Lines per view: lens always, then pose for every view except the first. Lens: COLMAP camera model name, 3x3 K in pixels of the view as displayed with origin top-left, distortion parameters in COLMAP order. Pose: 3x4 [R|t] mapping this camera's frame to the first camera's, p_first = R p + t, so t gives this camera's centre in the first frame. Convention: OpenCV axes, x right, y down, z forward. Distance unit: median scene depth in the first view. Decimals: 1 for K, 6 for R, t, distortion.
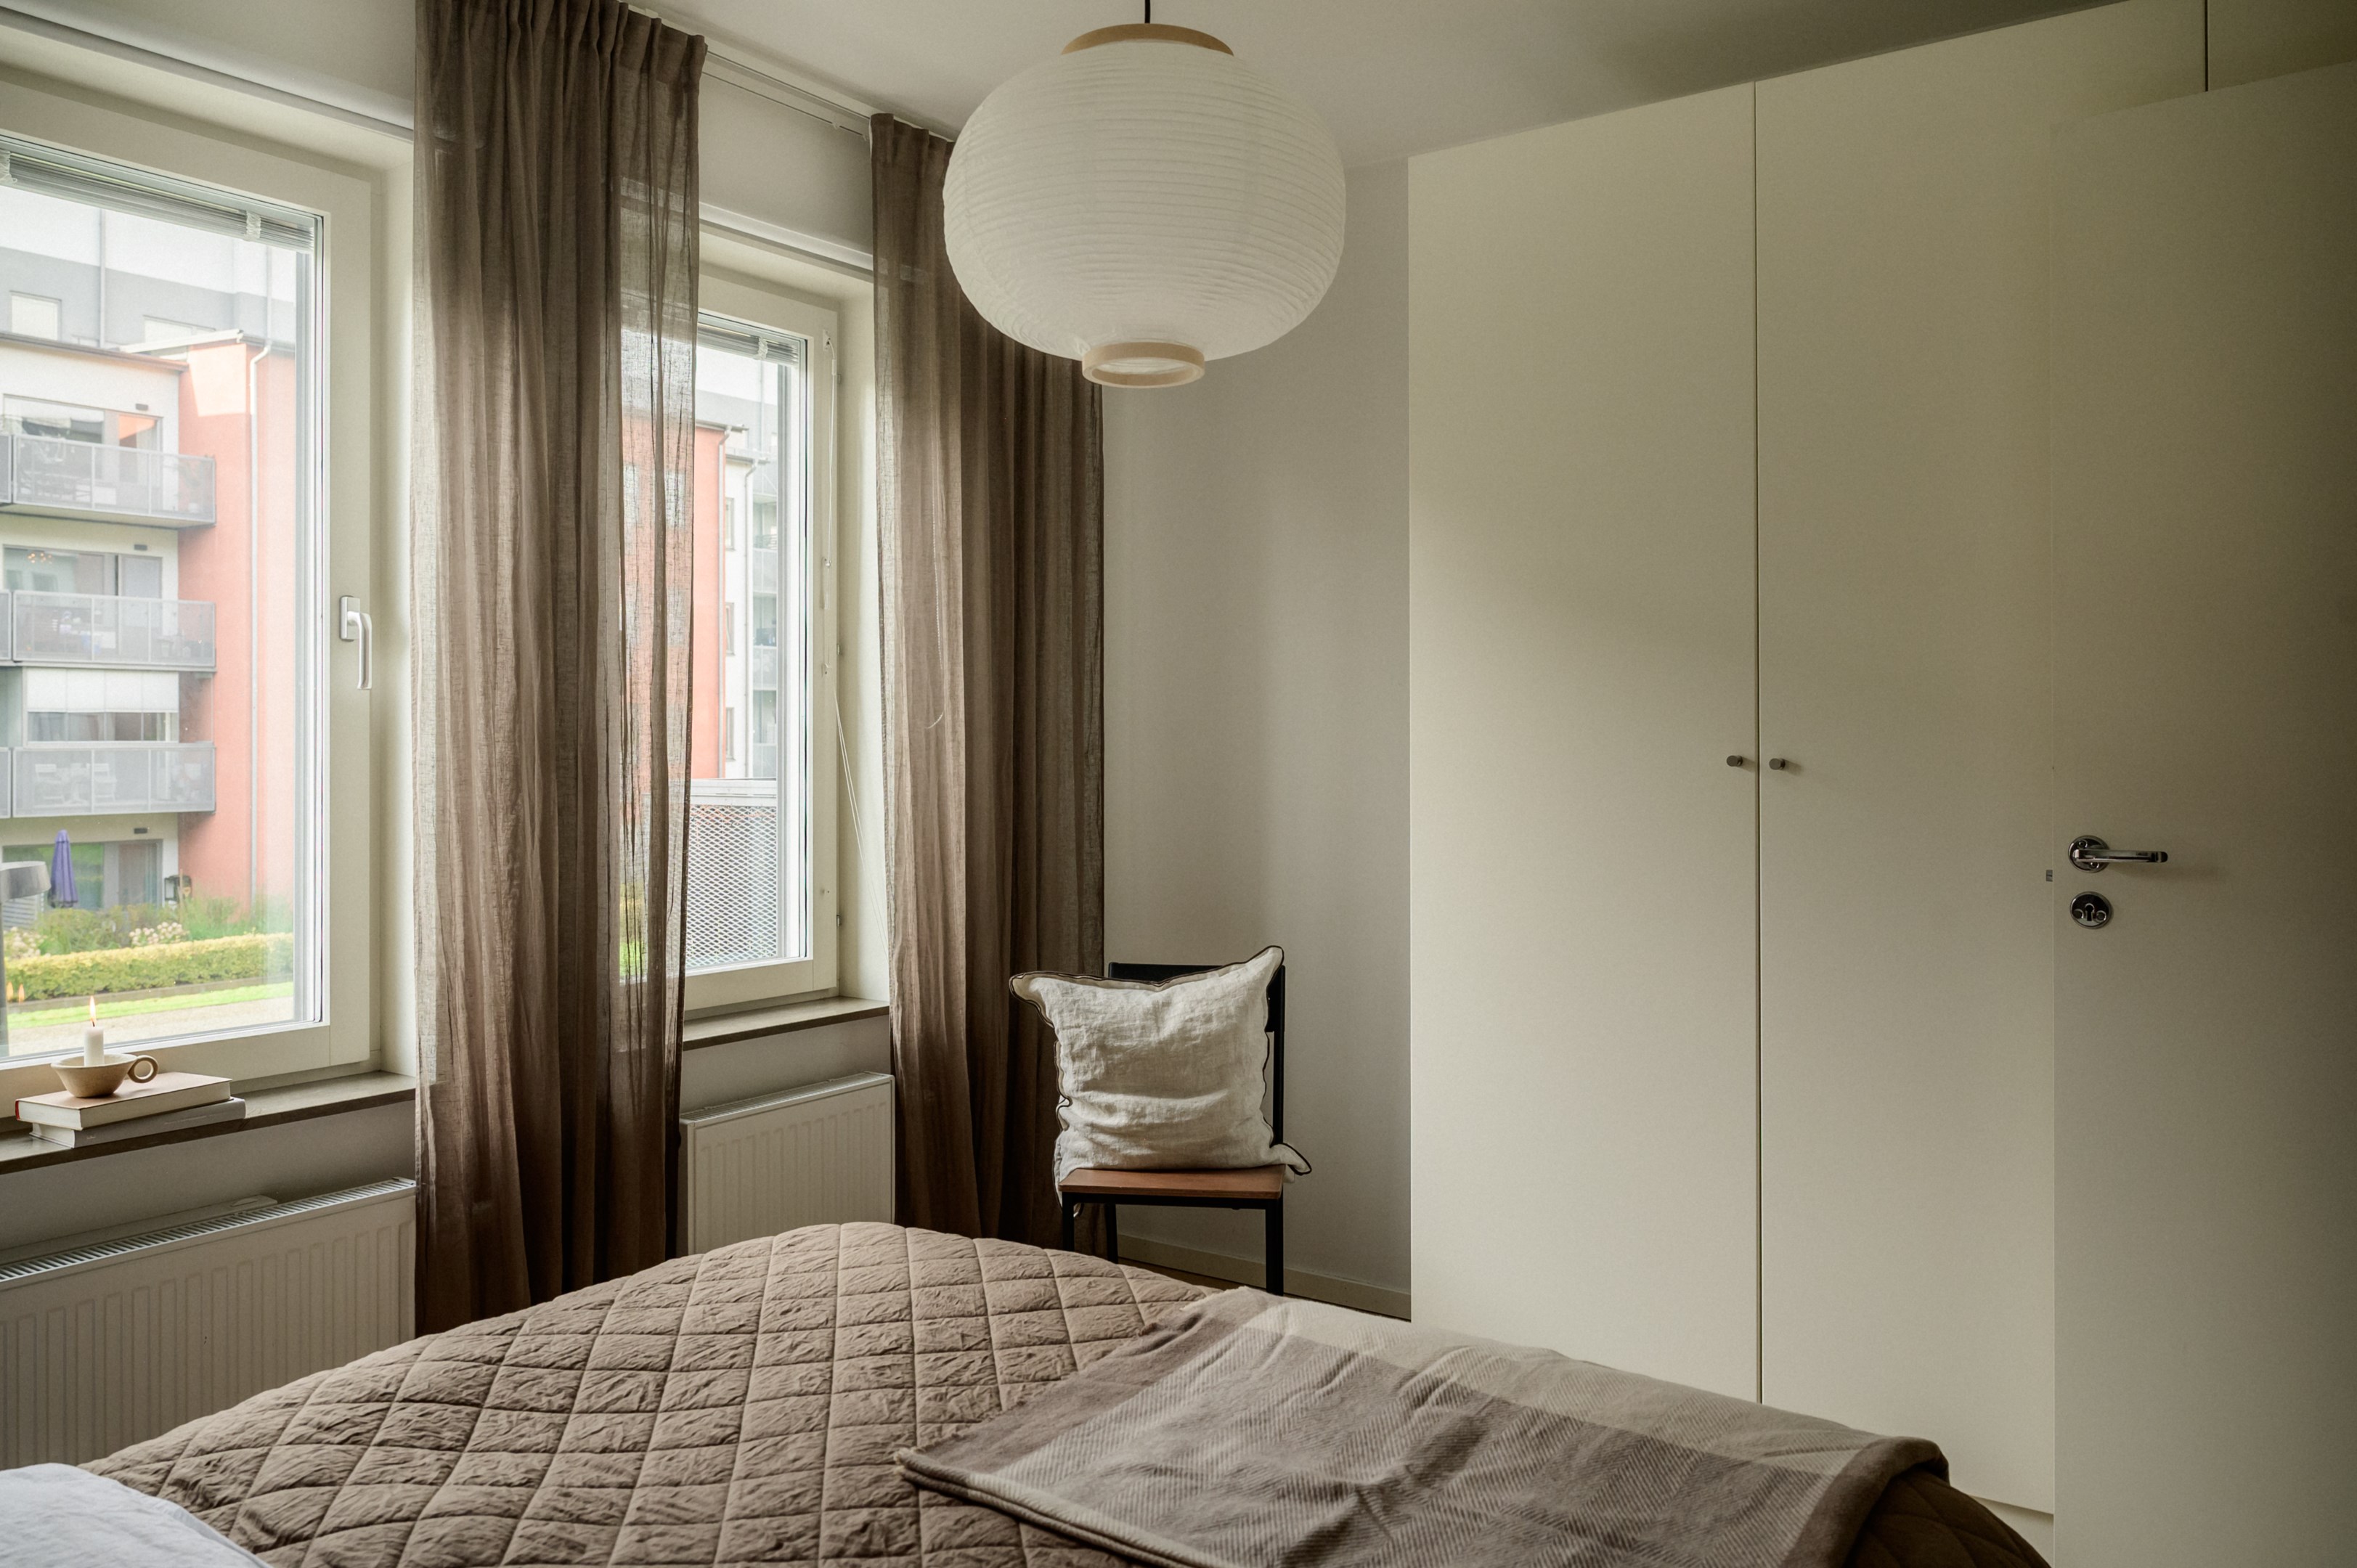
lens RADIAL K [[1683.0, 0, 1177.4], [0, 1683.0, 732.4], [0, 0, 1]] dist [-0.001804, -0.000221]
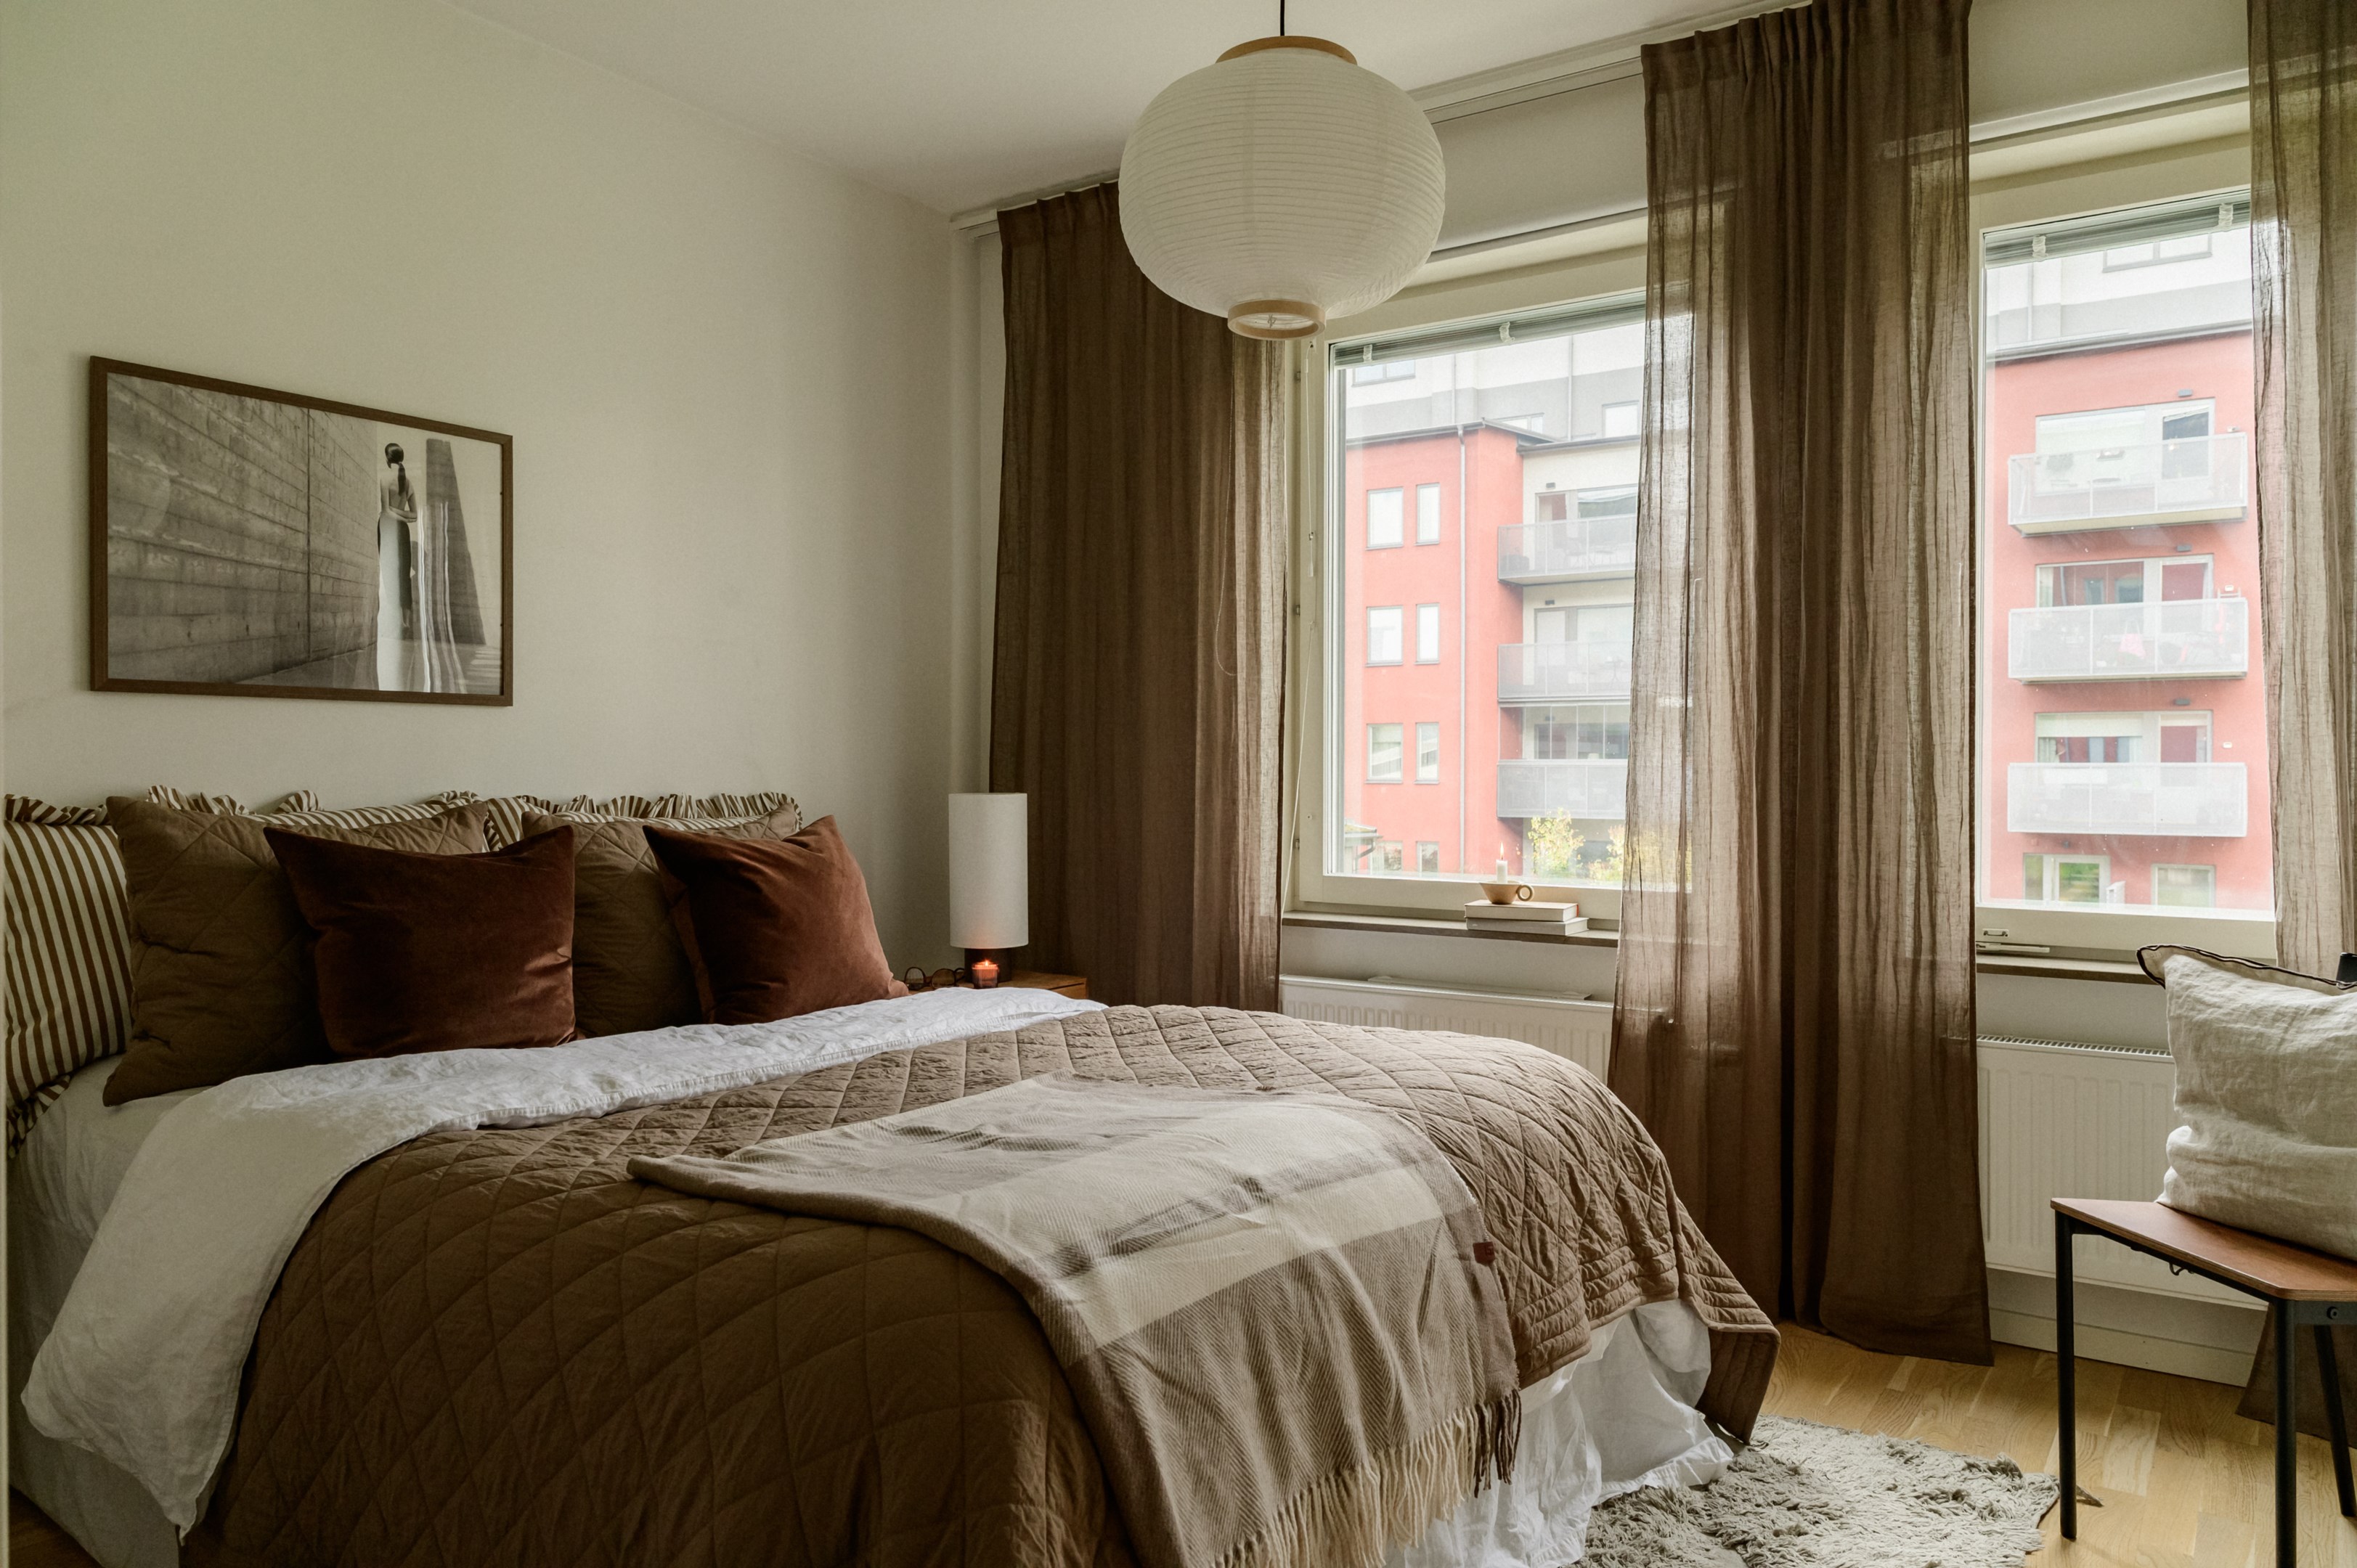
lens RADIAL K [[1644.9, 0, 1178.5], [0, 1644.9, 784.0], [0, 0, 1]] dist [-0.005890, -0.004144]
pose [[0.018250, 0.006387, -0.999813, 0.677159], [0.002854, 0.999975, 0.006440, 0.064863], [0.999829, -0.002971, 0.018232, 0.517624]]
